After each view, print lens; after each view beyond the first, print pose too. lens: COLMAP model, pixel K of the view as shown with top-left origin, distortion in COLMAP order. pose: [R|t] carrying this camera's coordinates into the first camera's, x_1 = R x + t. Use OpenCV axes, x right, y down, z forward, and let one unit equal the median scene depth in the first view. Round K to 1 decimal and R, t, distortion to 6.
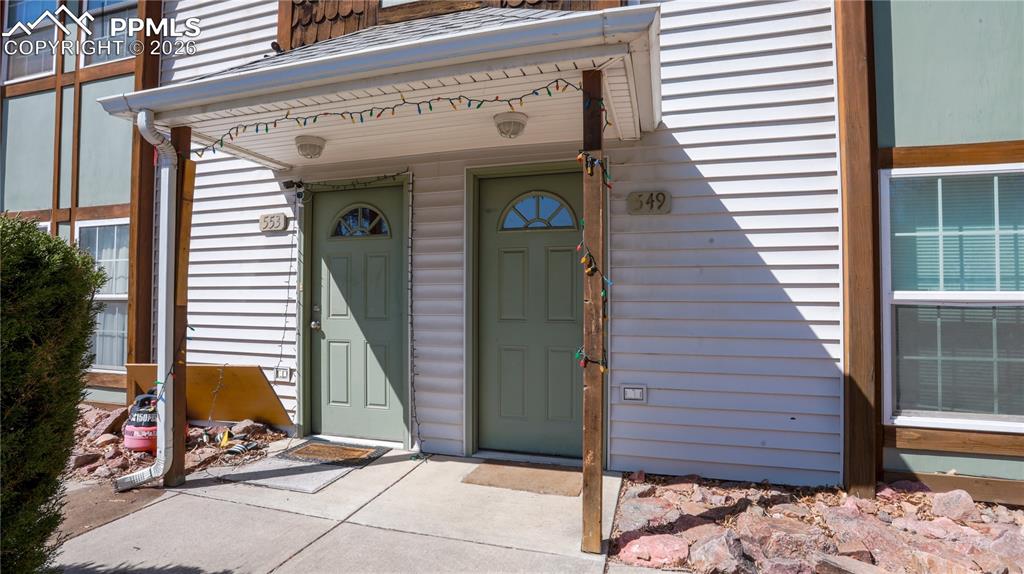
lens RADIAL K [[503.0, 0, 512.0], [0, 503.0, 287.0], [0, 0, 1]] dist [-0.074936, 0.031091]
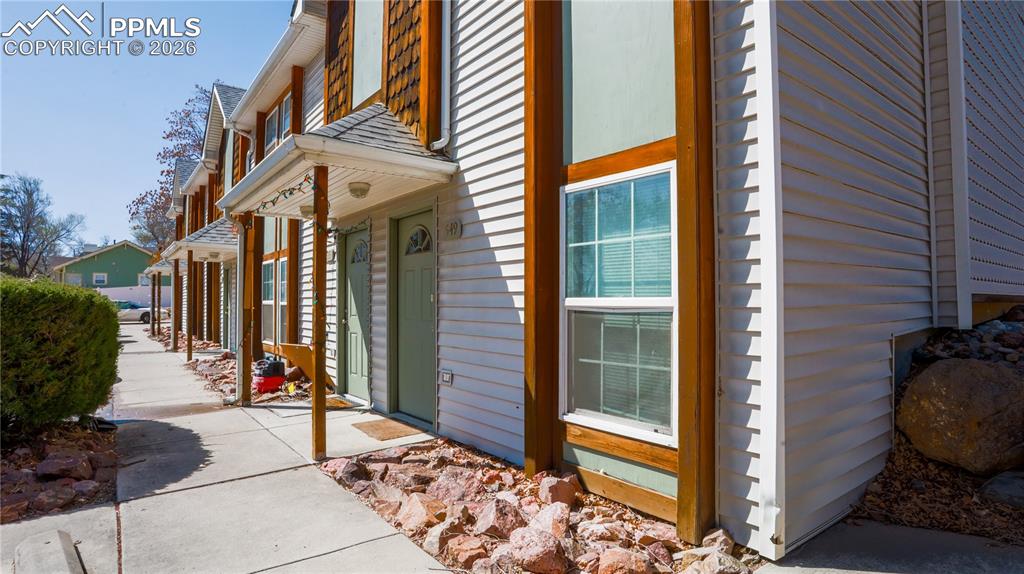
lens RADIAL K [[545.7, 0, 512.0], [0, 545.7, 287.0], [0, 0, 1]] dist [-0.092691, 0.041711]
pose [[0.809753, -0.022613, -0.586334, 1.344210], [0.022039, 0.999724, -0.008119, -0.008319], [0.586356, -0.006347, 0.810028, -0.054202]]
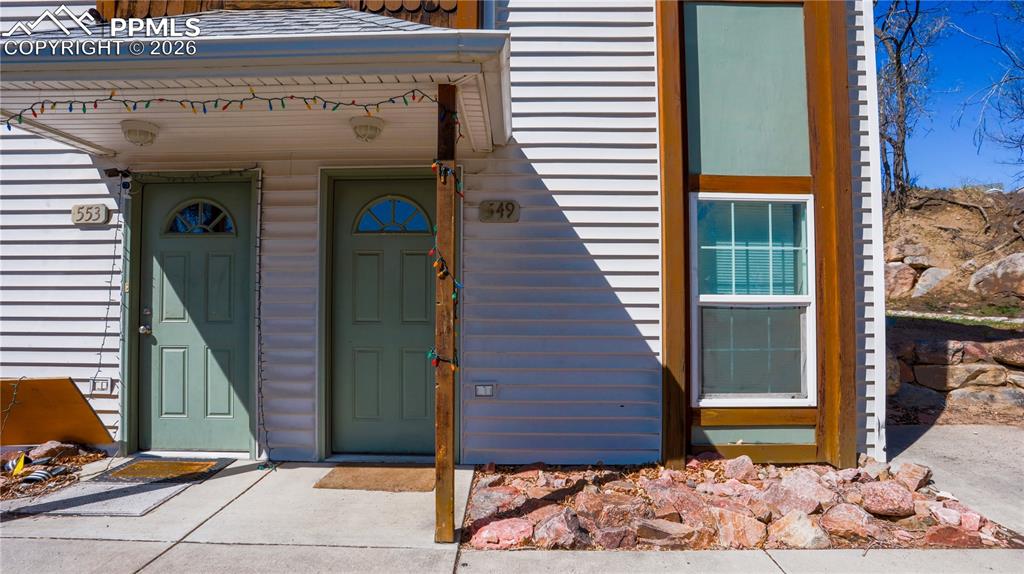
lens RADIAL K [[503.0, 0, 512.0], [0, 503.0, 287.0], [0, 0, 1]] dist [-0.074936, 0.031091]
pose [[0.961573, 0.007044, 0.274459, 0.006111], [-0.005904, 0.999970, -0.004979, -0.001367], [-0.274486, 0.003167, 0.961586, -0.048460]]
